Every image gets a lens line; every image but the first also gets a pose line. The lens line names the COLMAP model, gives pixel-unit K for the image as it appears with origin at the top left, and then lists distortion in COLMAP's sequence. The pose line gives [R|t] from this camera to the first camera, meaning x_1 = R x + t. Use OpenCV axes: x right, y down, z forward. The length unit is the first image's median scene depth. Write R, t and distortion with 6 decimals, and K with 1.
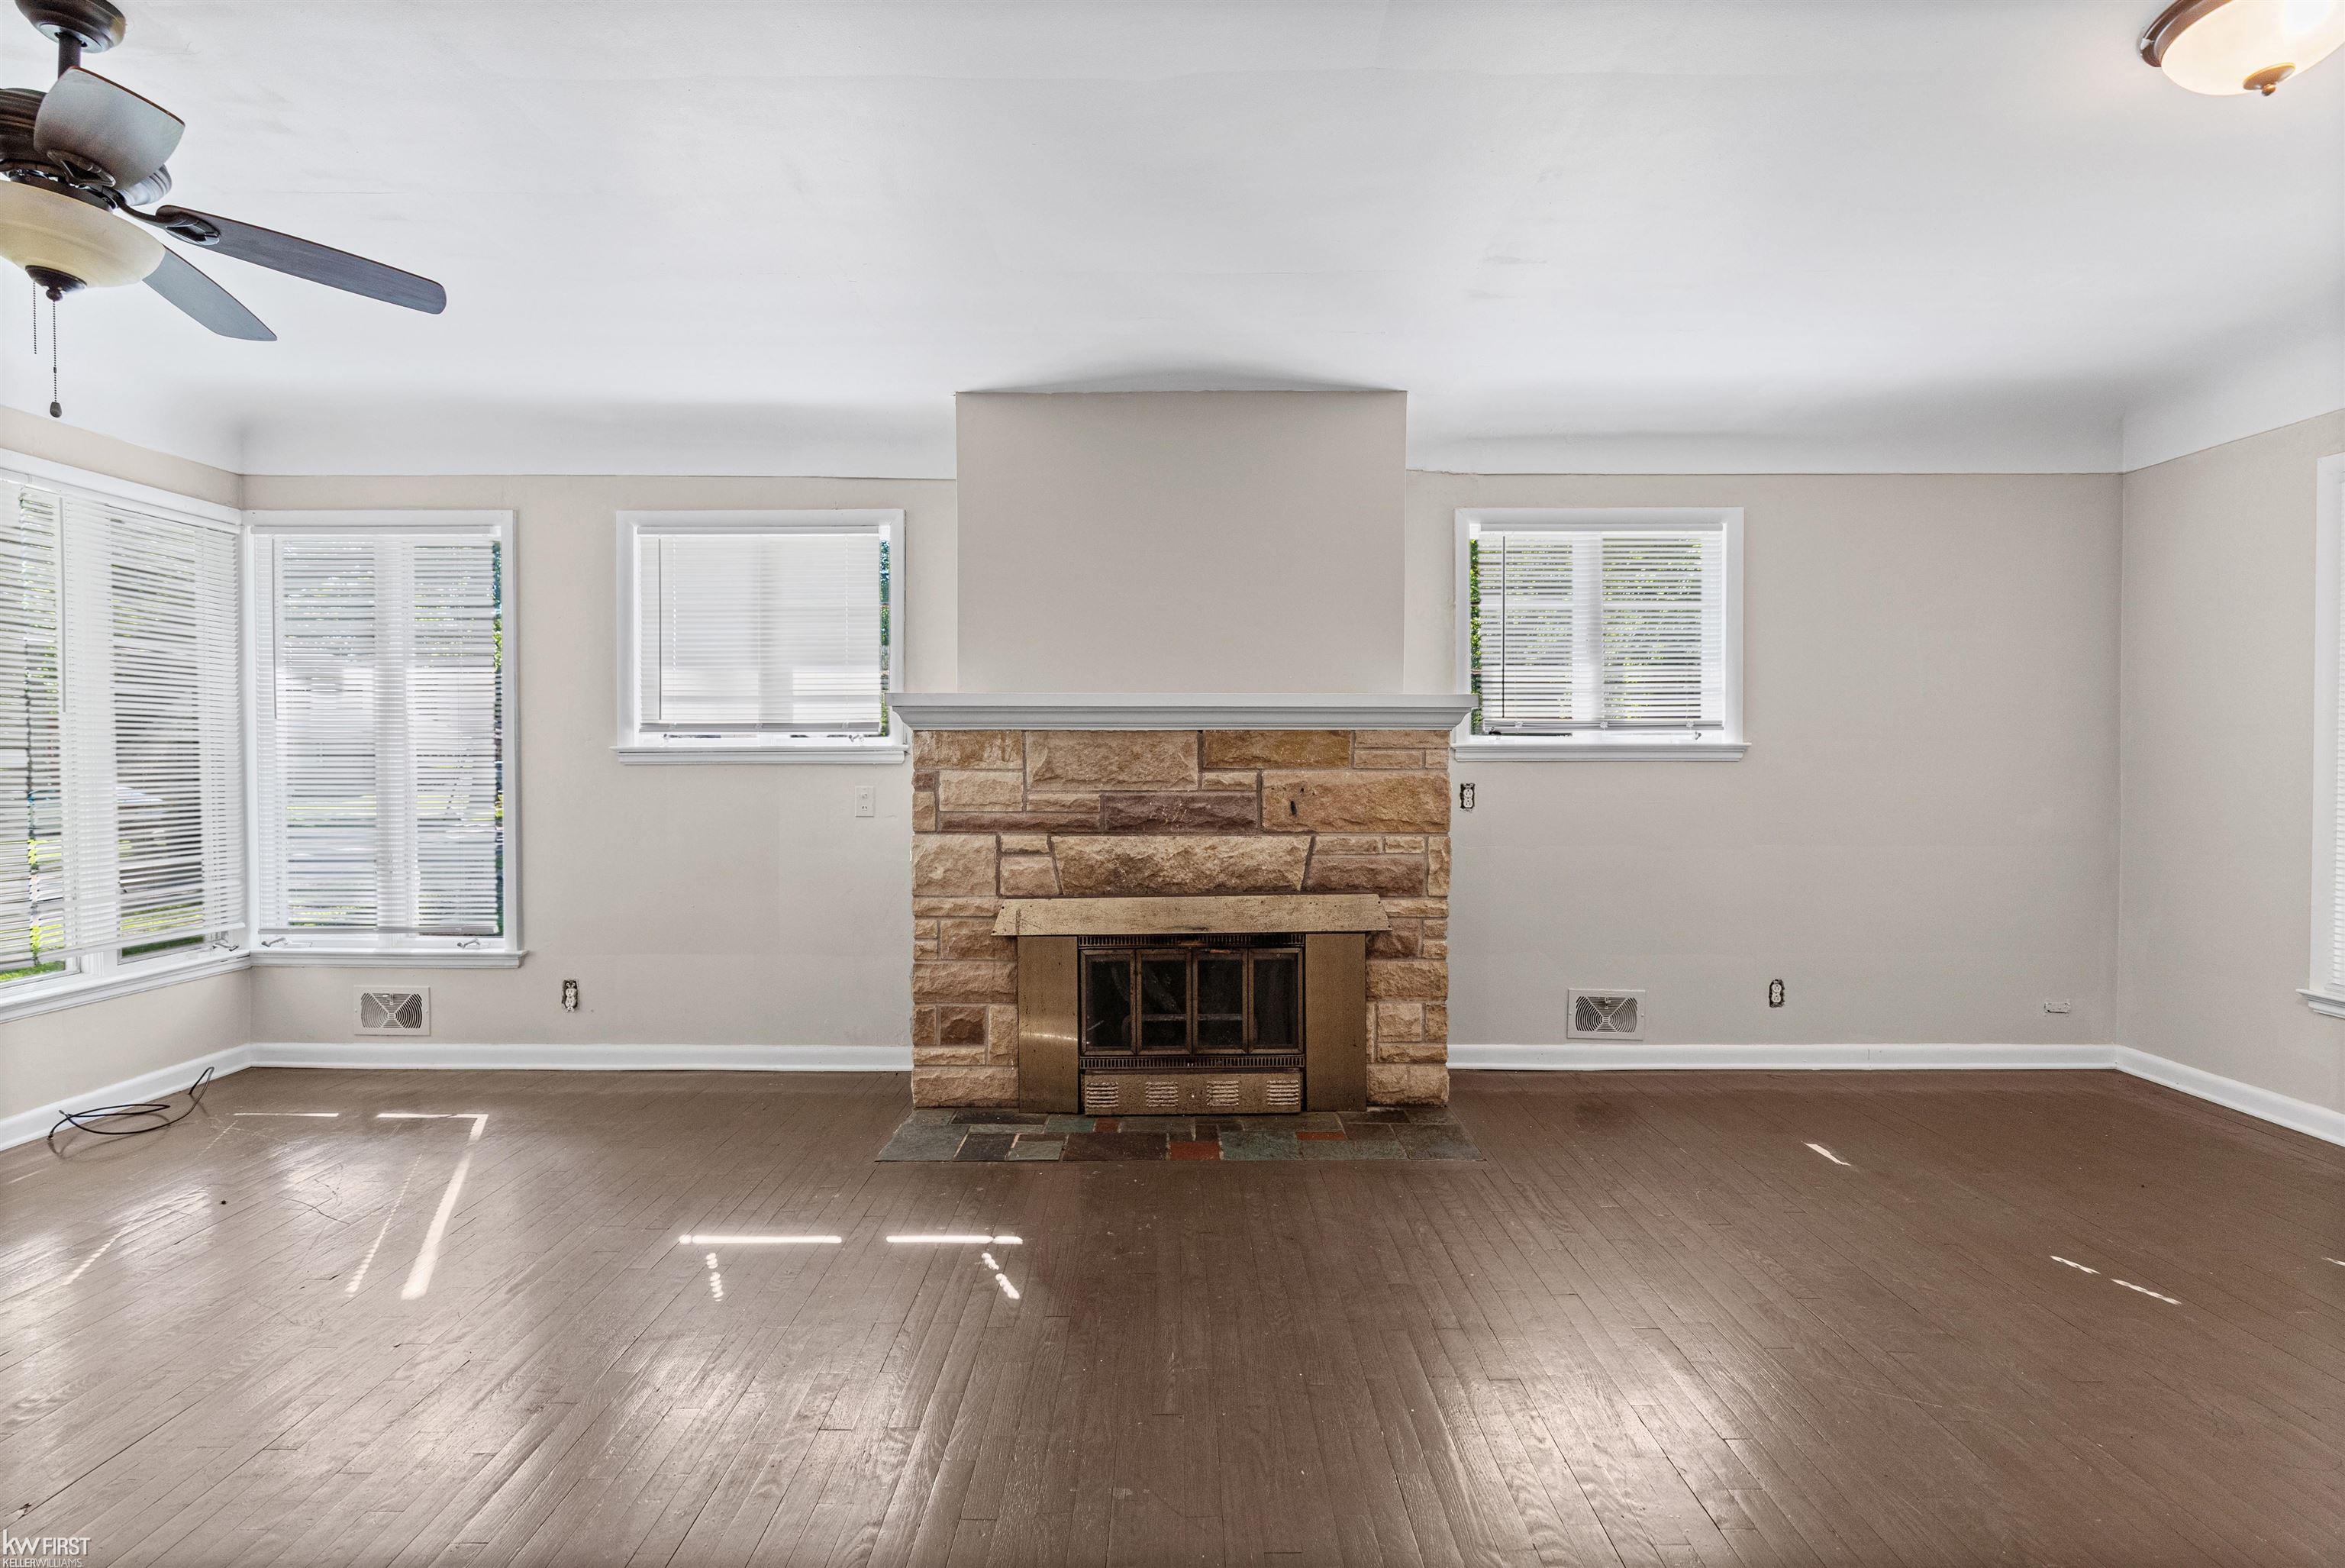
lens RADIAL K [[1076.6, 0, 1183.1], [0, 1076.6, 776.4], [0, 0, 1]] dist [-0.003094, 0.000821]
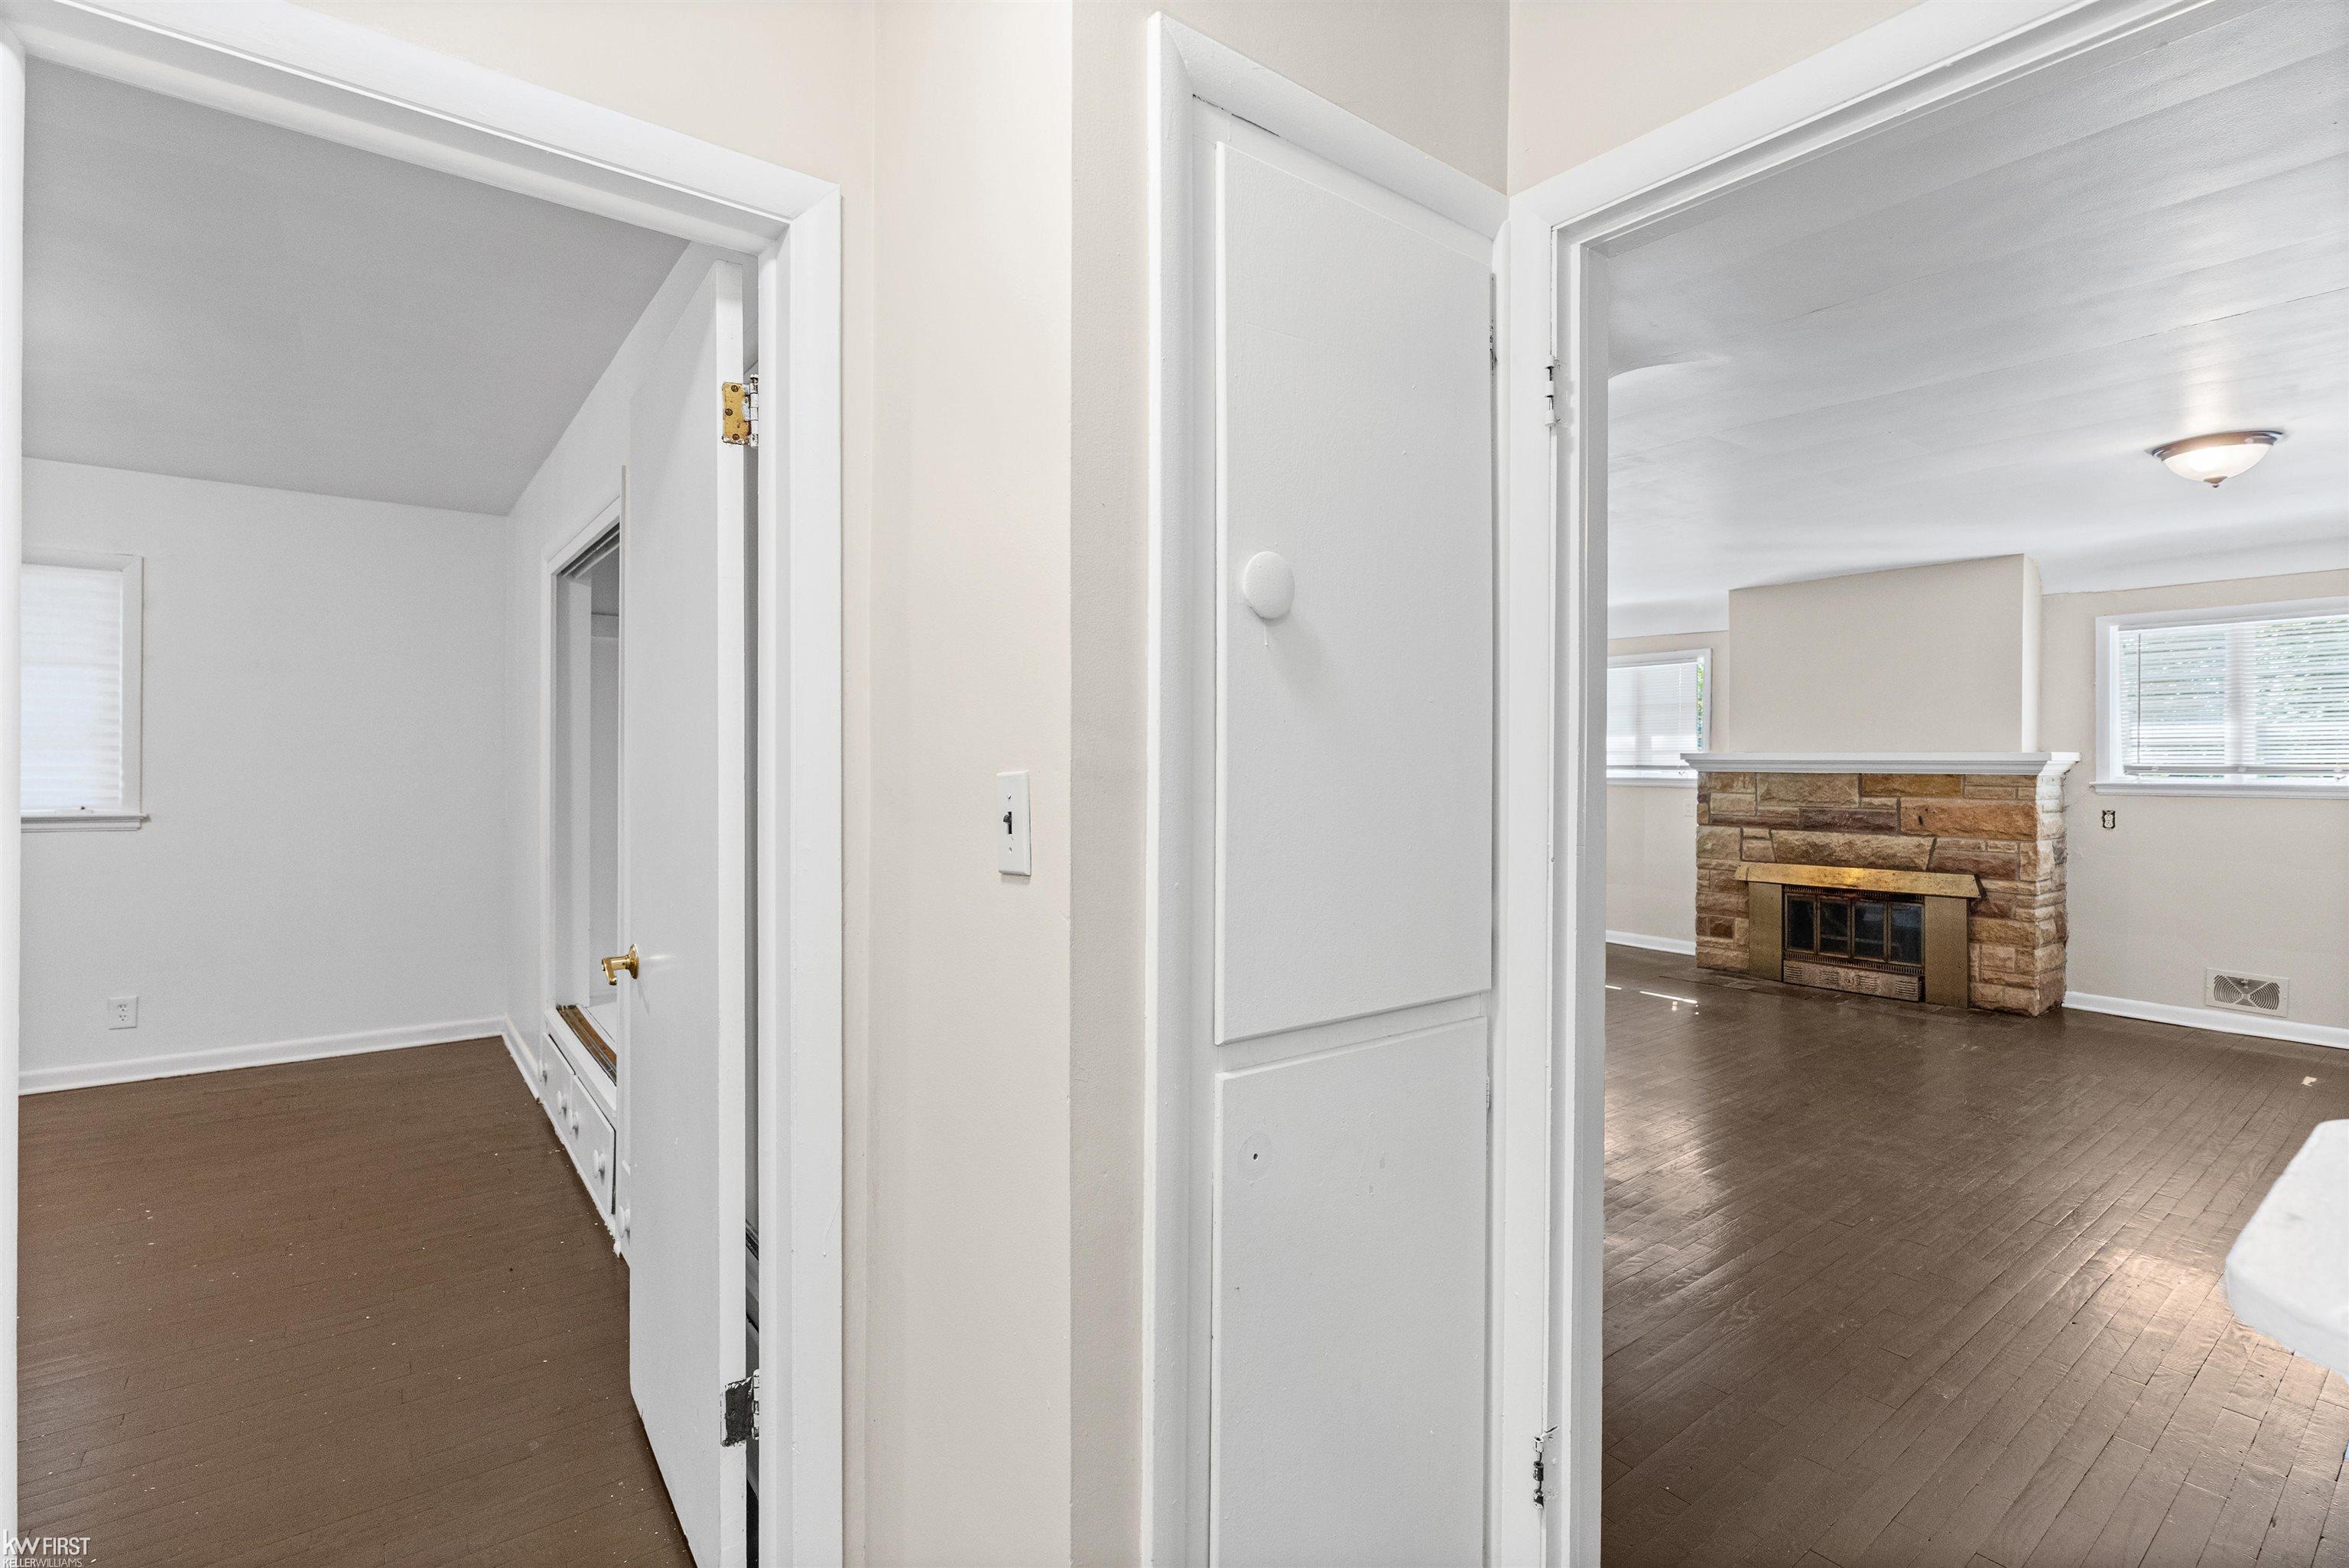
lens RADIAL K [[1078.3, 0, 1185.1], [0, 1078.3, 776.3], [0, 0, 1]] dist [-0.003094, 0.000821]
pose [[0.611329, 0.013062, -0.791269, 0.724687], [-0.015234, 0.999873, 0.004736, -0.029418], [0.791230, 0.009159, 0.611450, -0.924534]]
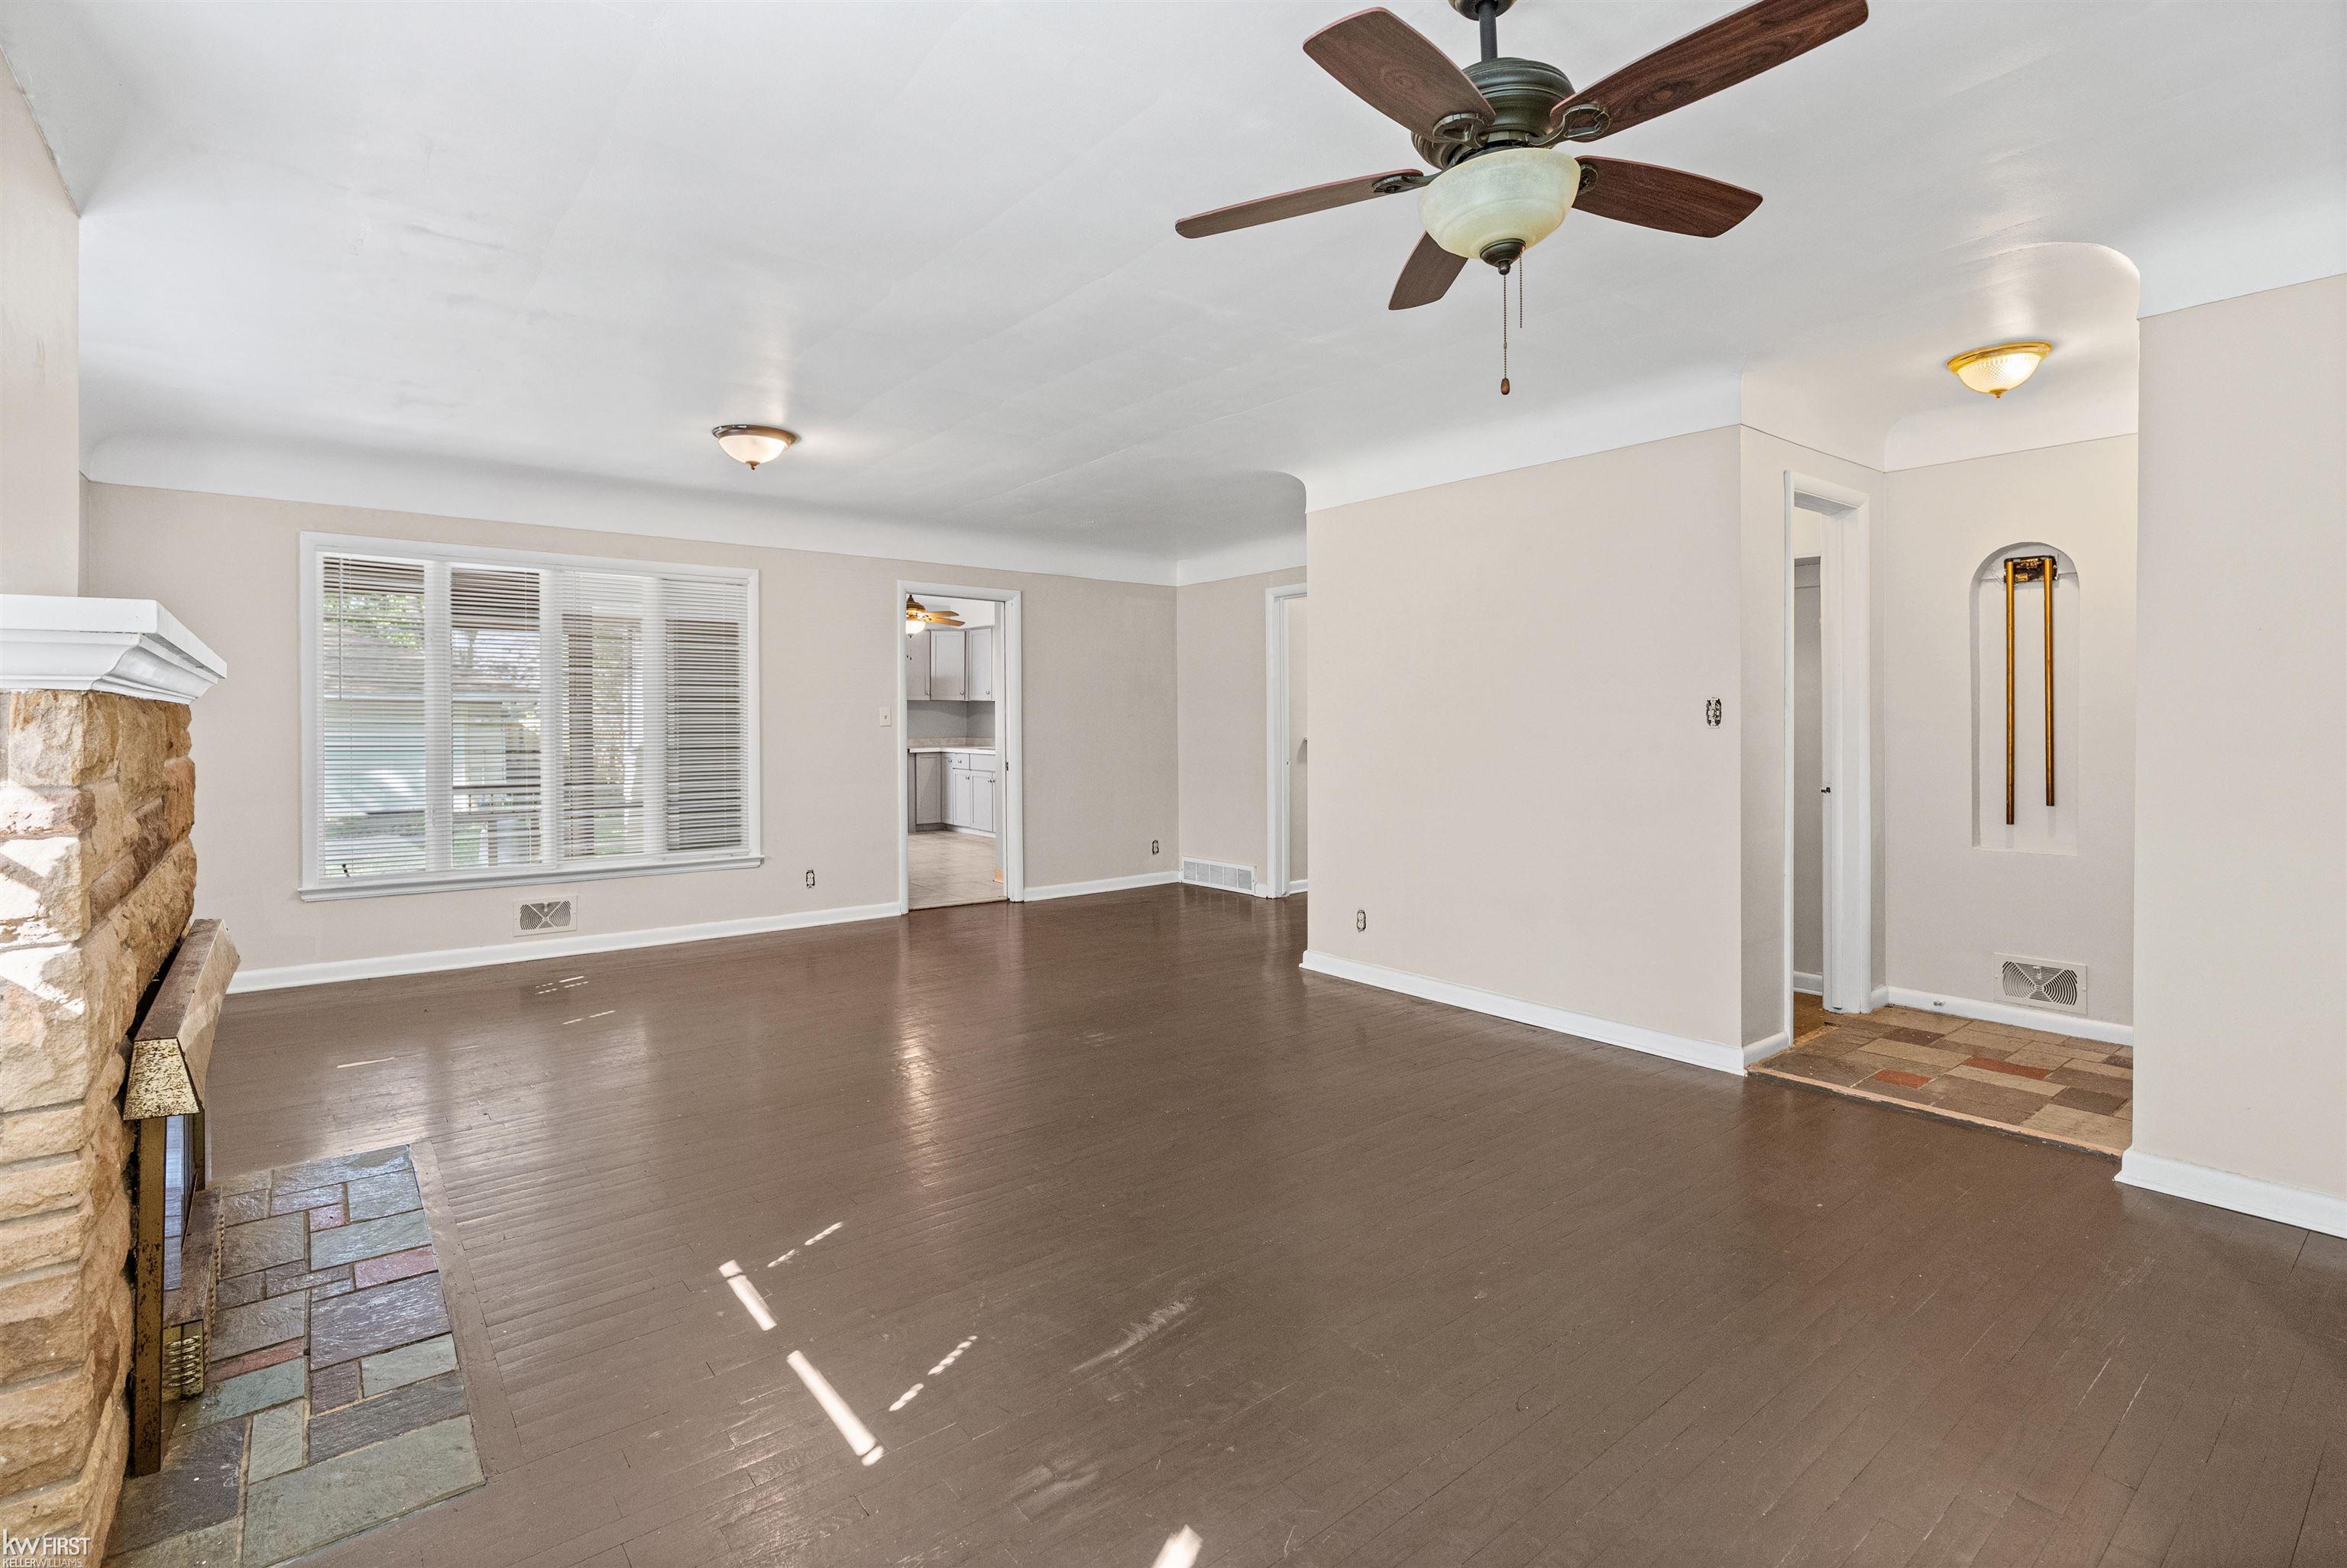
lens RADIAL K [[1107.2, 0, 1183.6], [0, 1107.2, 727.5], [0, 0, 1]] dist [-0.001764, 0.001655]
pose [[-0.633234, -0.005126, 0.773943, -0.836581], [0.016753, 0.999653, 0.020328, -0.030339], [-0.773779, 0.025839, -0.632929, 0.944582]]
